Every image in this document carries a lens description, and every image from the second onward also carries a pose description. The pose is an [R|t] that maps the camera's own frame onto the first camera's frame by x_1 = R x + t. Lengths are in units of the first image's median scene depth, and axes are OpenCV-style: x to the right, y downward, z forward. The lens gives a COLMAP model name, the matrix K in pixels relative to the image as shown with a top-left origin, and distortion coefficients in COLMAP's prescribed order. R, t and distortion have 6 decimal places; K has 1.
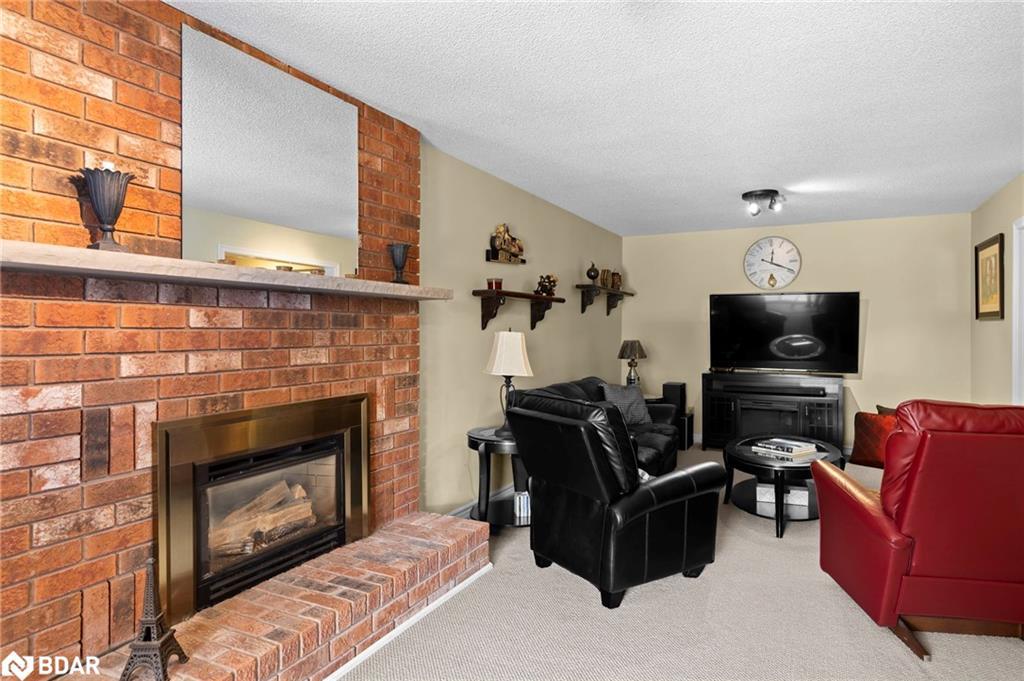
lens RADIAL K [[583.2, 0, 515.3], [0, 583.2, 338.6], [0, 0, 1]] dist [0.000428, 0.000645]
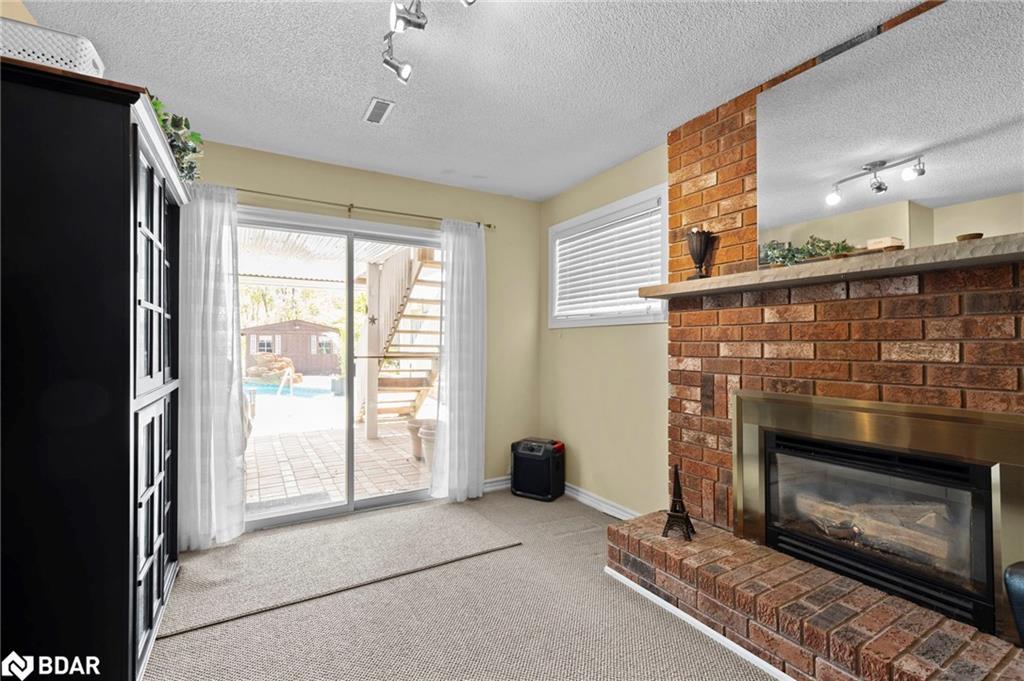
lens RADIAL K [[450.0, 0, 508.2], [0, 450.0, 336.5], [0, 0, 1]] dist [0.002356, -0.001157]
pose [[-0.542880, -0.007289, -0.839779, 0.589059], [-0.005385, 0.999972, -0.005198, 0.019602], [0.839793, 0.001701, -0.542904, 1.060570]]
